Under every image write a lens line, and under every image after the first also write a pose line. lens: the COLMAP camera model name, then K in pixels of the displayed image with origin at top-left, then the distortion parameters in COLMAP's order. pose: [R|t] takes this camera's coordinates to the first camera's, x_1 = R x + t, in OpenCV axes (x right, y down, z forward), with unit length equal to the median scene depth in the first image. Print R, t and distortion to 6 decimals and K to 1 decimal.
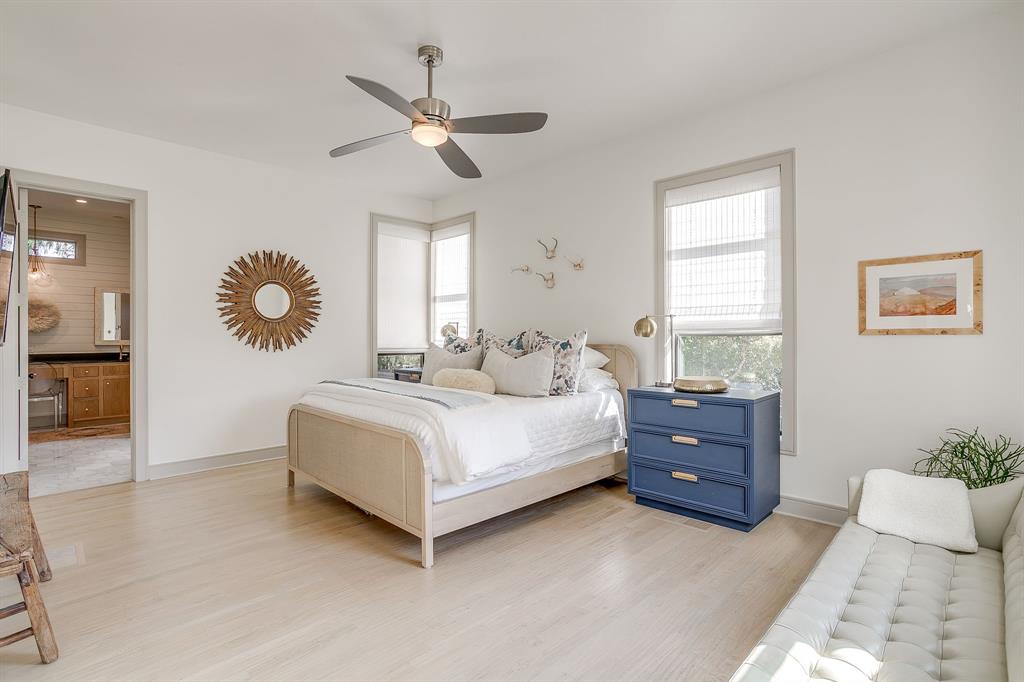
lens RADIAL K [[482.2, 0, 512.0], [0, 482.2, 341.0], [0, 0, 1]] dist [-0.001924, -0.000438]
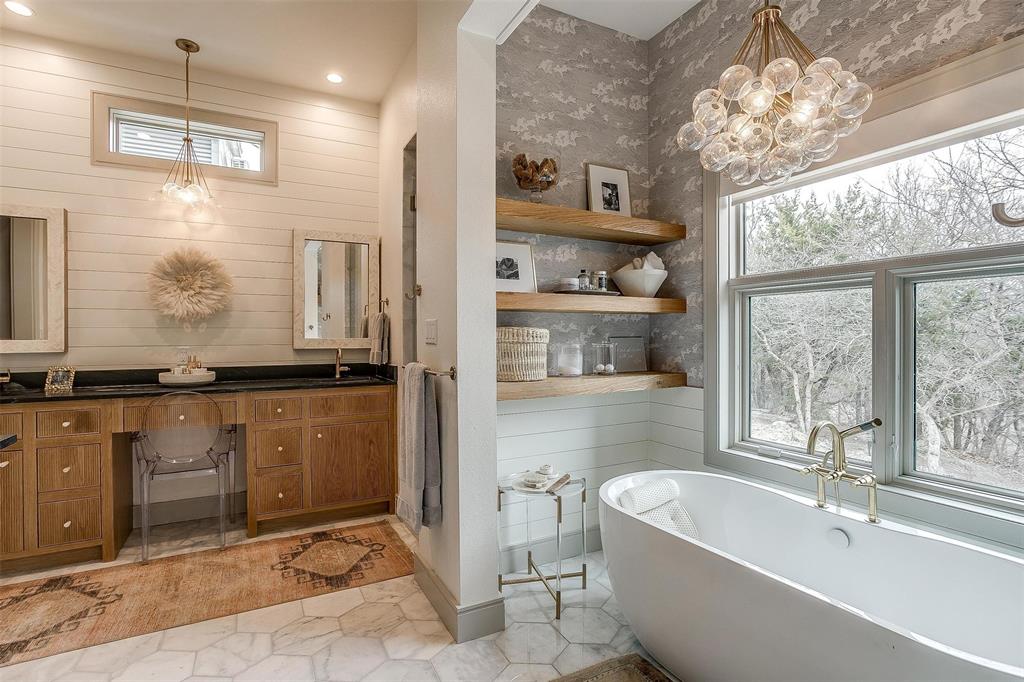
lens RADIAL K [[503.2, 0, 512.0], [0, 503.2, 341.0], [0, 0, 1]] dist [-0.001501, -0.000079]
pose [[0.954079, -0.003187, -0.299537, -0.529967], [0.004072, 0.999989, 0.002328, 0.000525], [0.299526, -0.003441, 0.954082, 0.611055]]
